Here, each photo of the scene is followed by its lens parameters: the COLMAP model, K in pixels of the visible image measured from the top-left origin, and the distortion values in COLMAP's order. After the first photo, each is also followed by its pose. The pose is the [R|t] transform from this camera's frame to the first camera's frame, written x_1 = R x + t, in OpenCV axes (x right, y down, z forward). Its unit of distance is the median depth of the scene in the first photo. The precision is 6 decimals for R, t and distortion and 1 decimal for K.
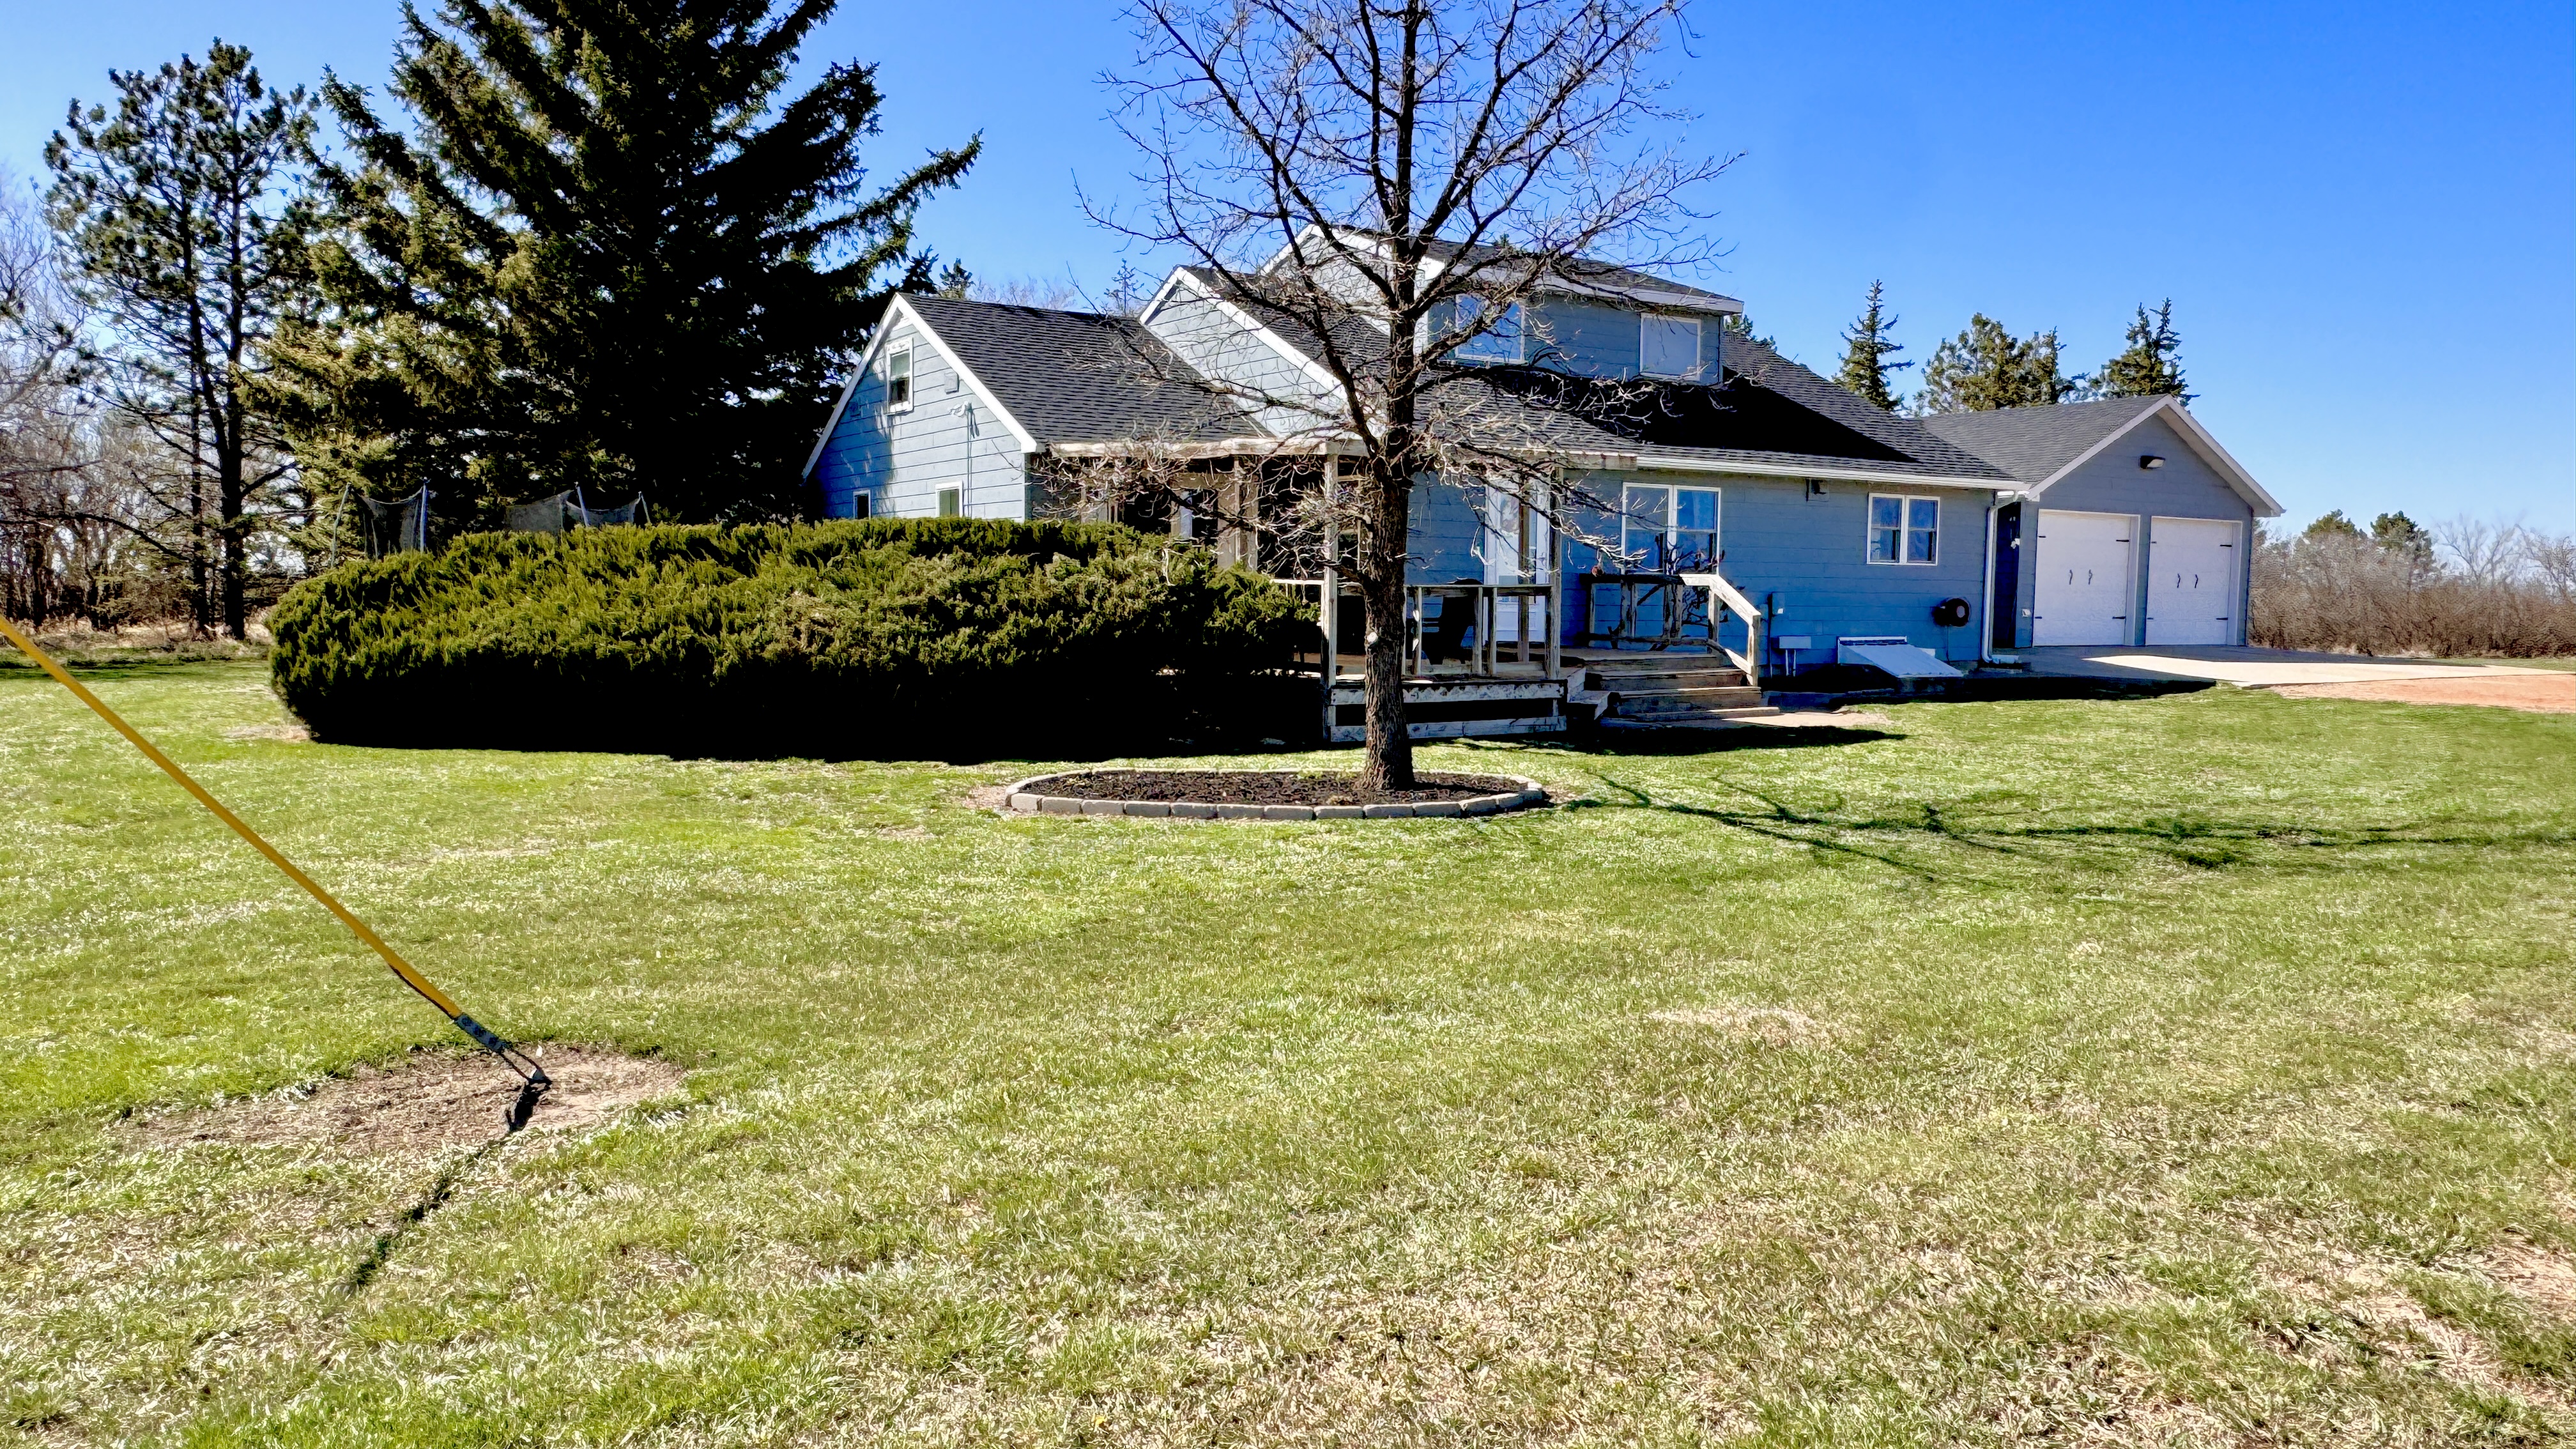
lens RADIAL K [[1745.0, 0, 1265.2], [0, 1745.0, 728.7], [0, 0, 1]] dist [-0.011752, 0.010130]
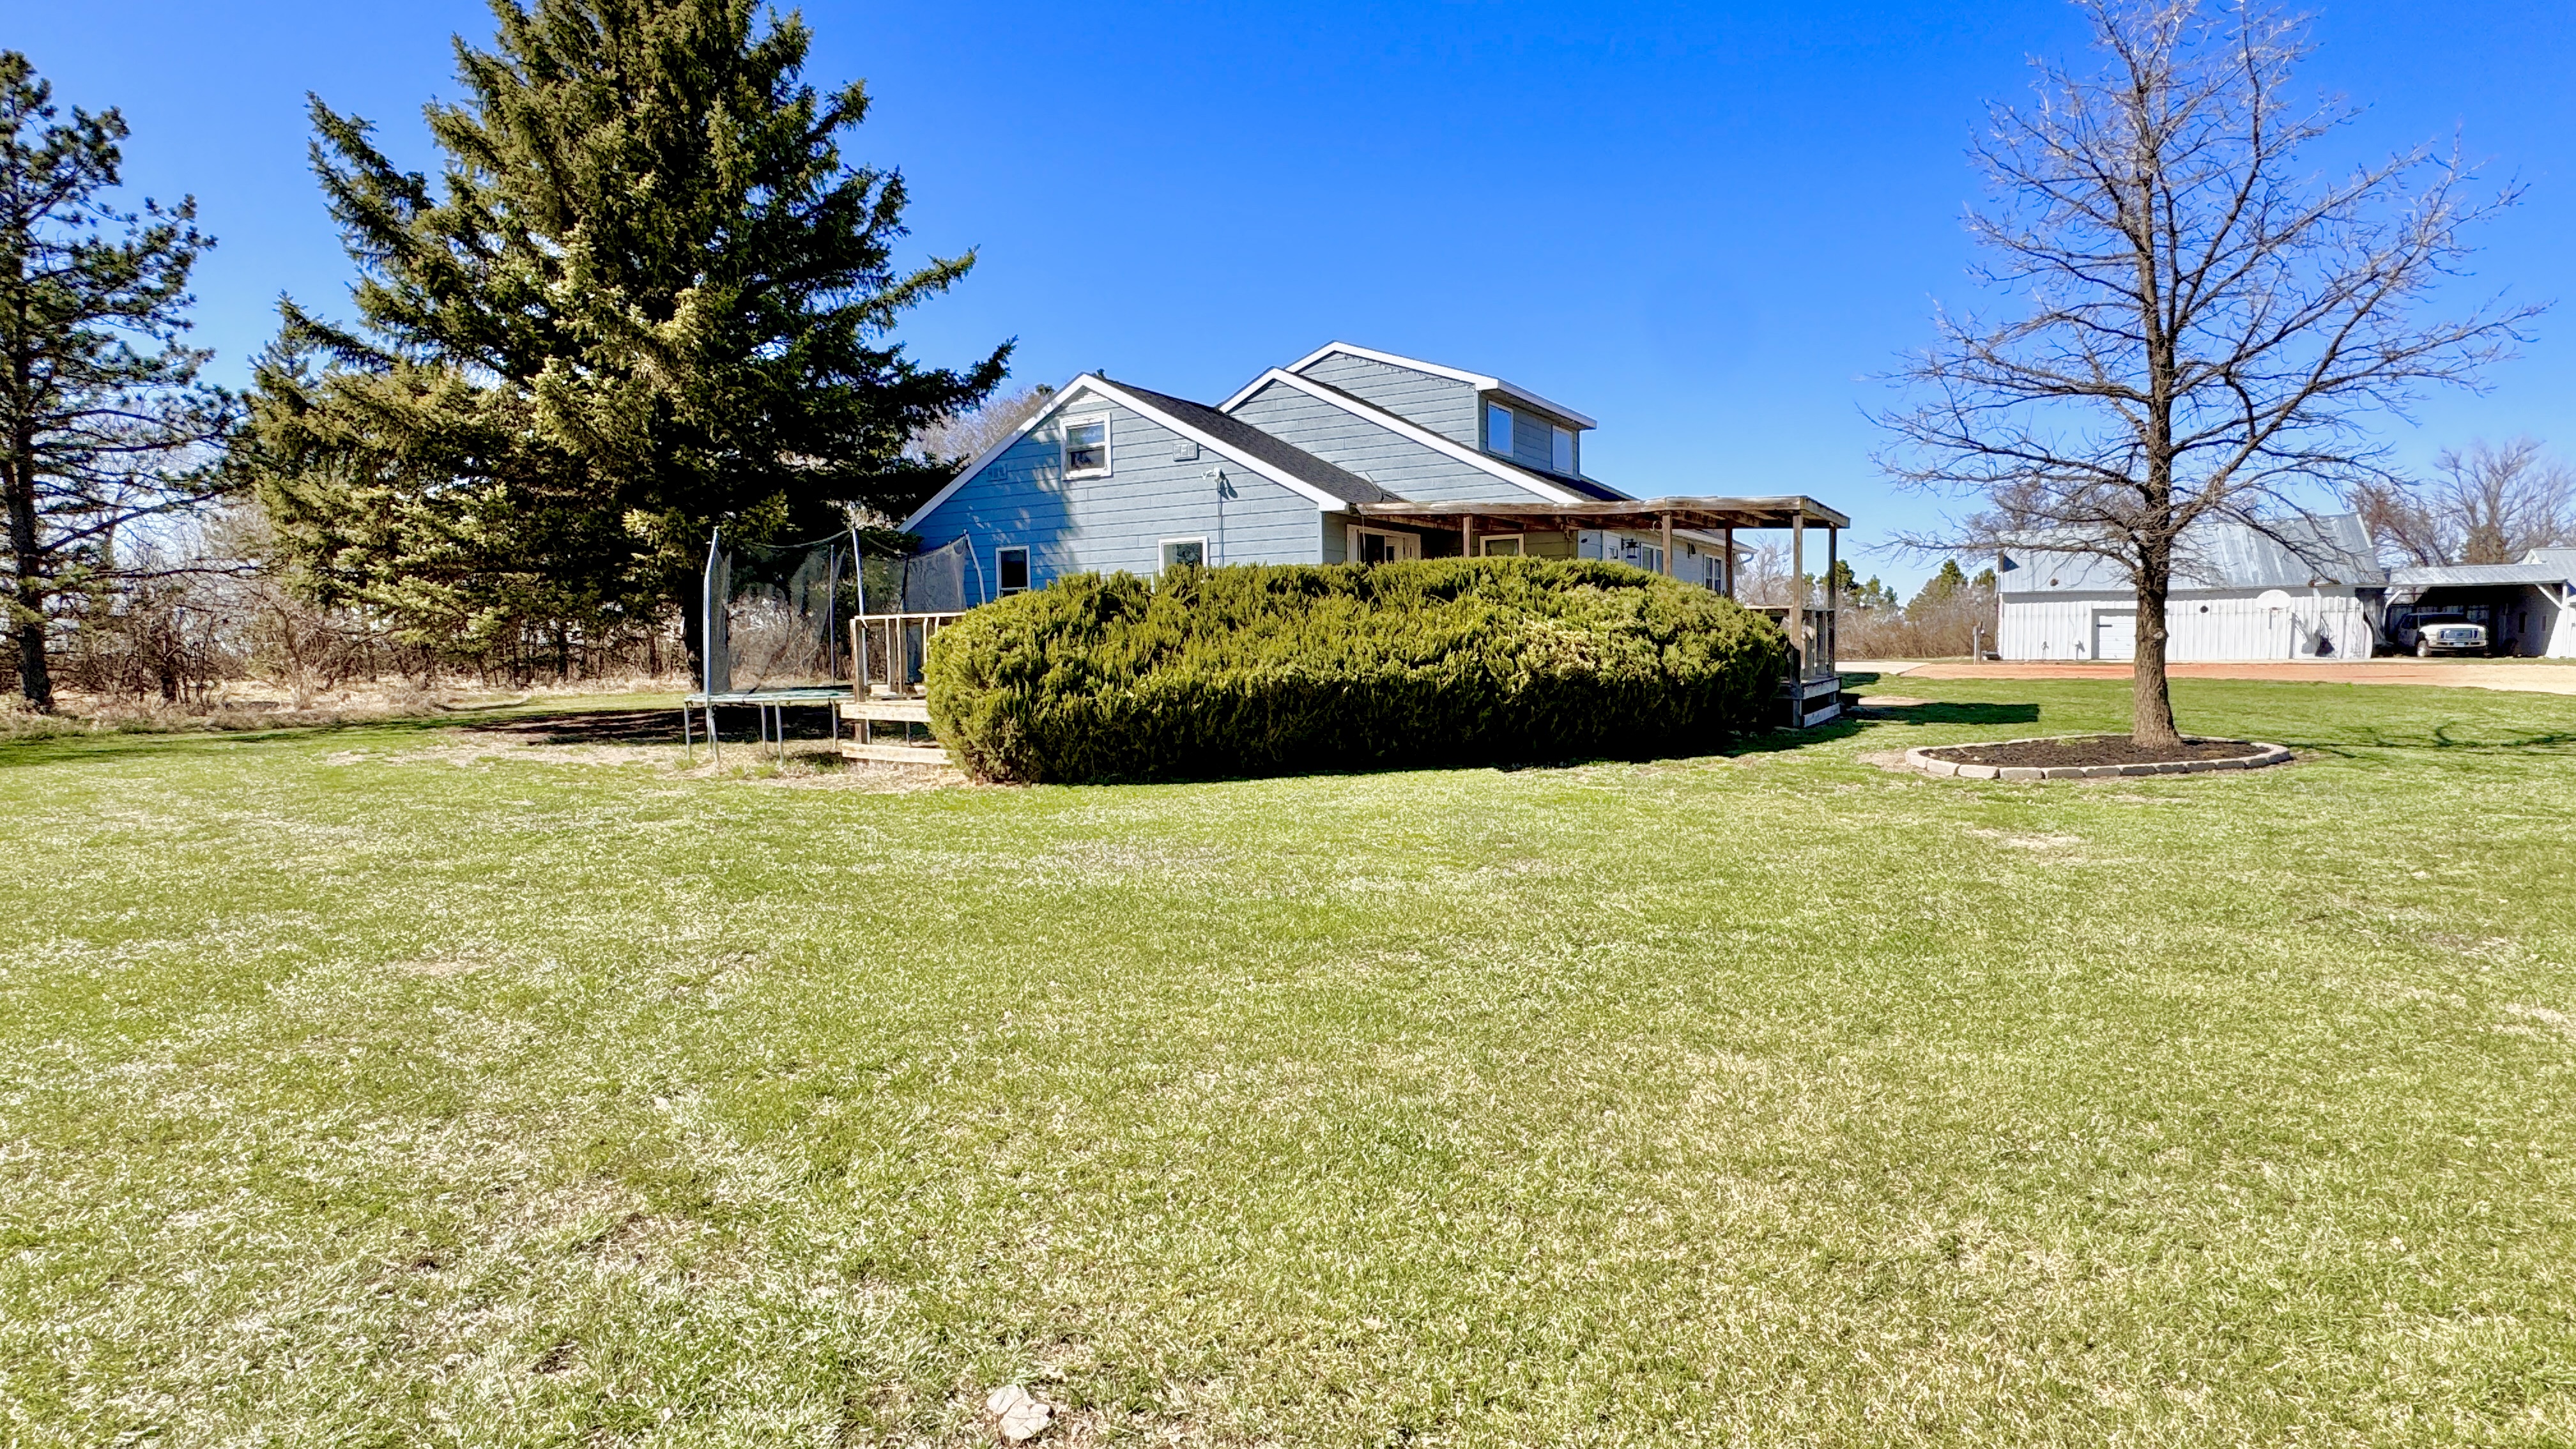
lens RADIAL K [[1262.2, 0, 1274.2], [0, 1262.2, 732.3], [0, 0, 1]] dist [-0.005085, -0.000506]
pose [[0.893043, -0.056020, 0.446470, -0.594569], [0.060069, 0.998181, 0.005095, -0.014009], [-0.445944, 0.022269, 0.894784, 0.258647]]
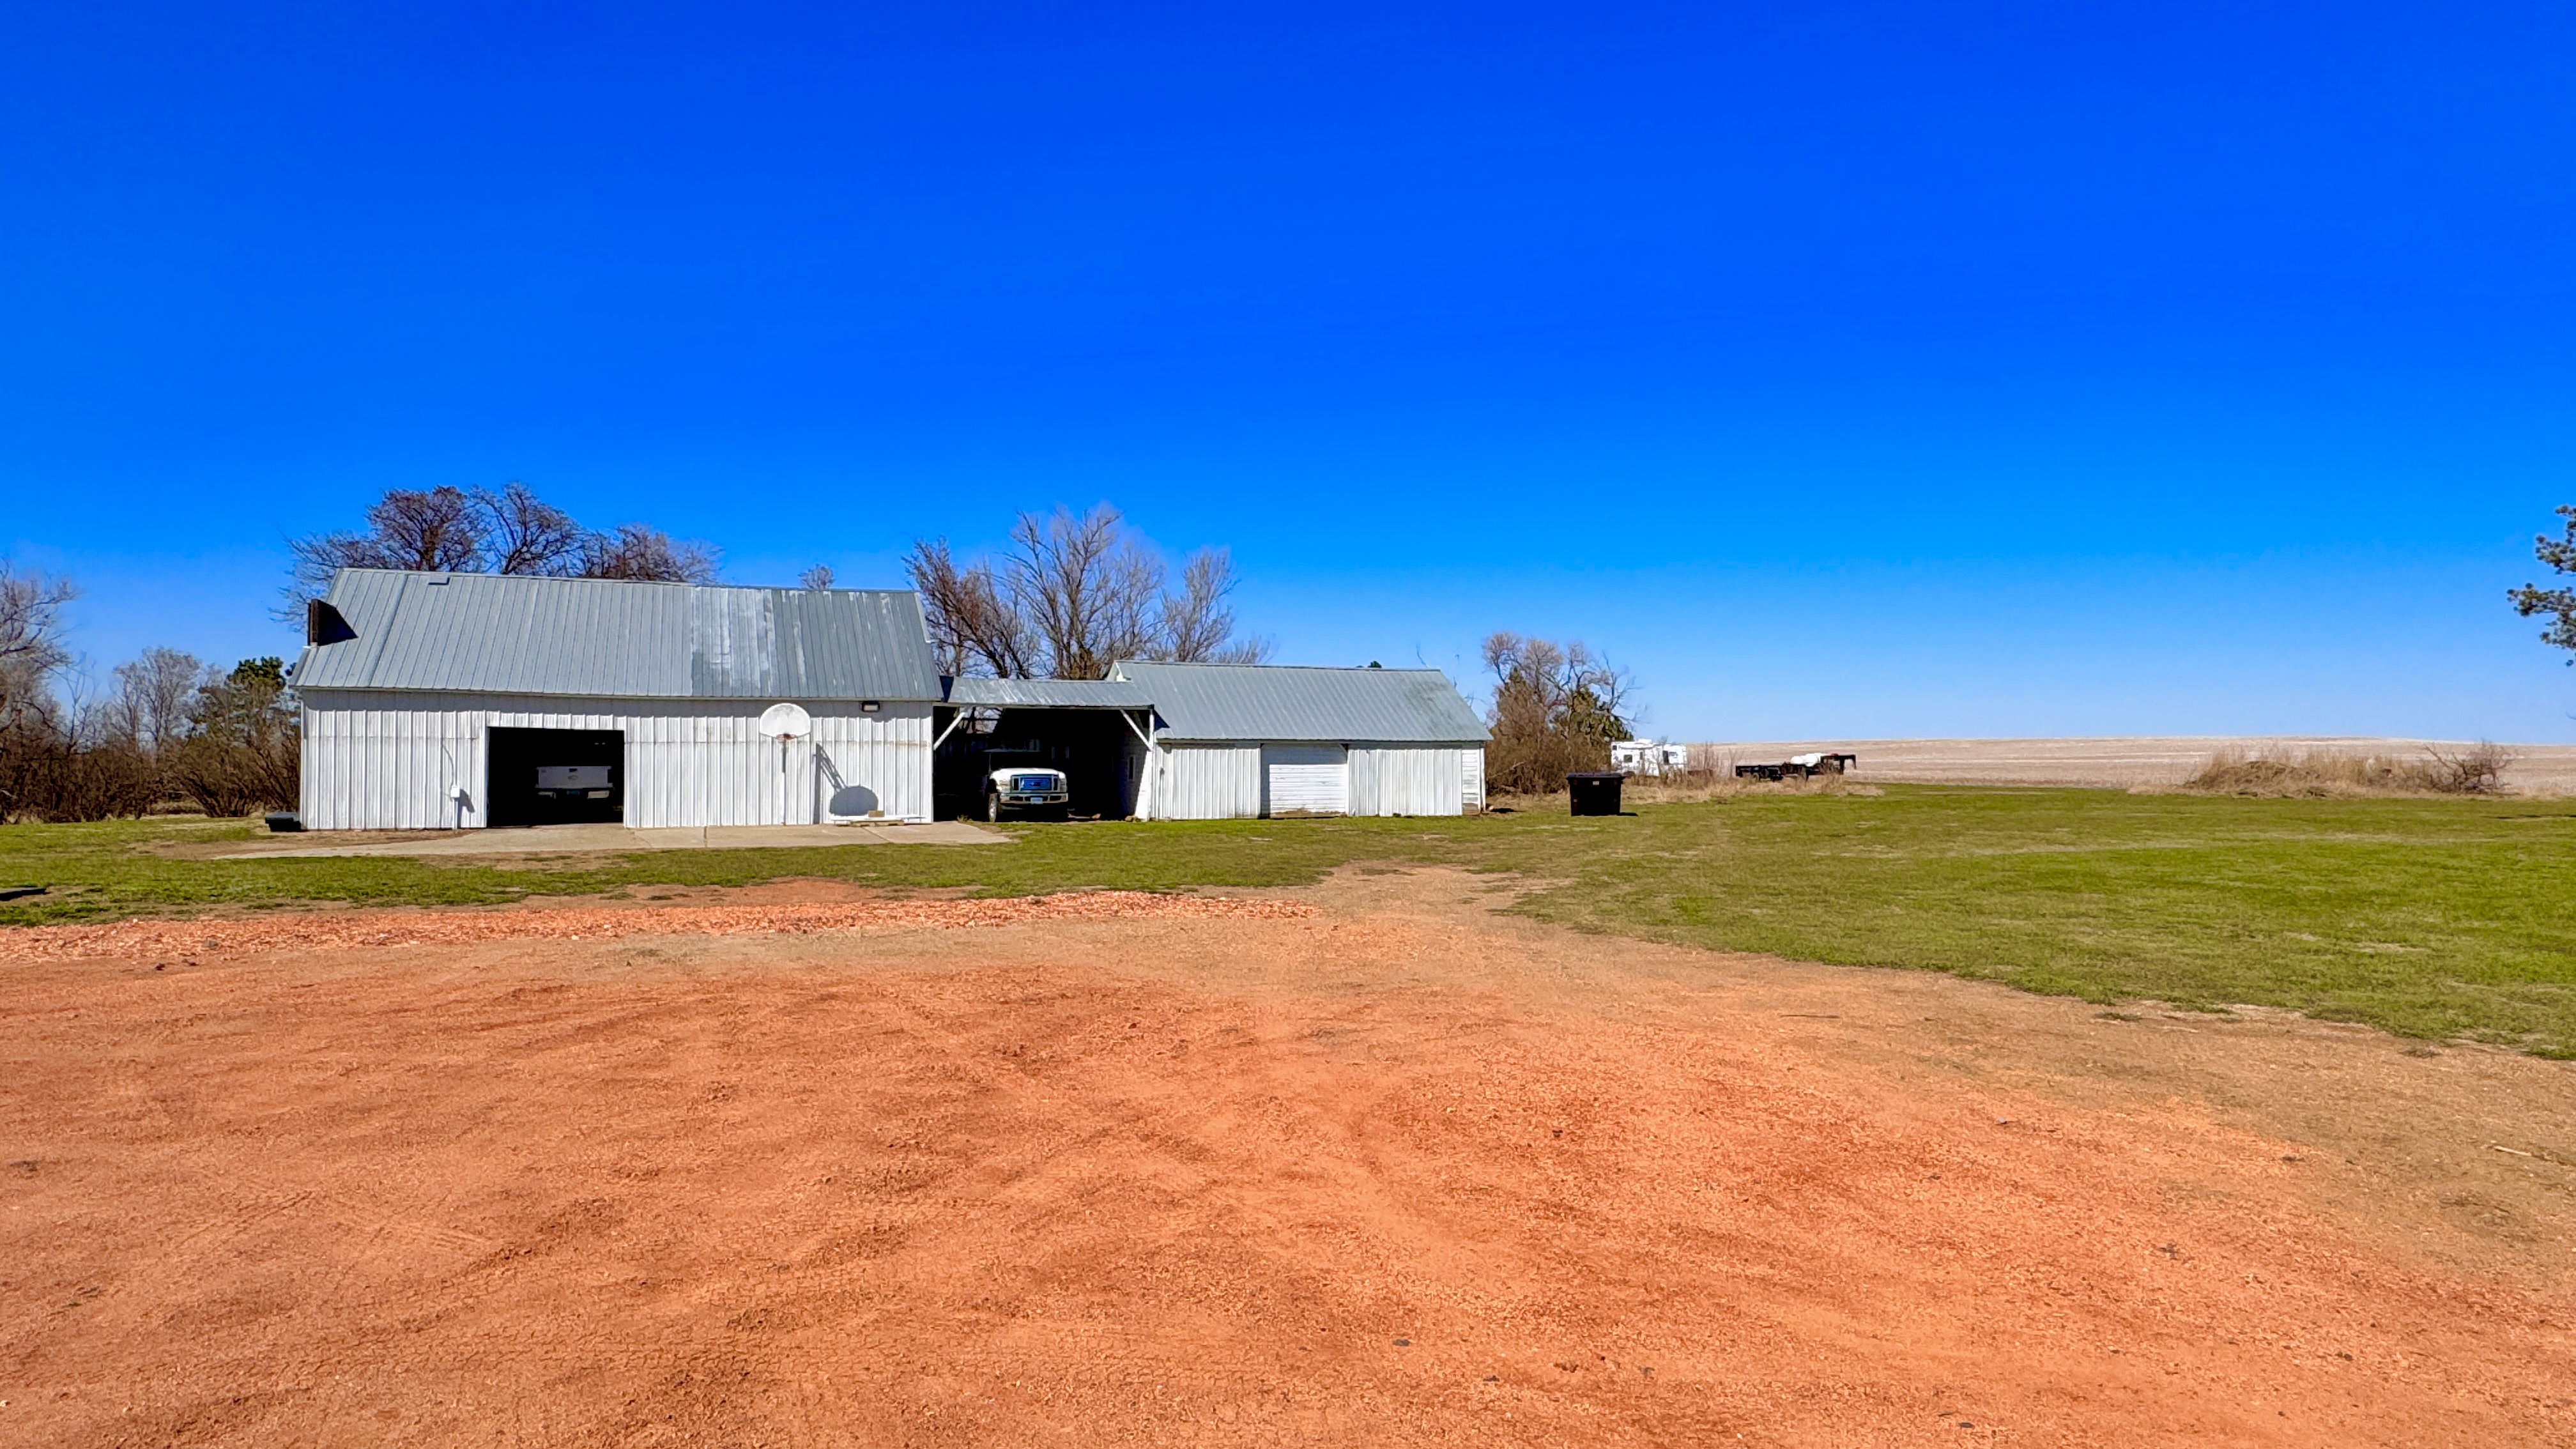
lens RADIAL K [[1476.7, 0, 1286.1], [0, 1476.7, 718.9], [0, 0, 1]] dist [-0.001603, 0.003064]
pose [[0.213455, 0.013494, 0.976860, 0.968775], [0.075662, 0.996673, -0.030301, -0.058625], [-0.974019, 0.080379, 0.211724, 0.756547]]
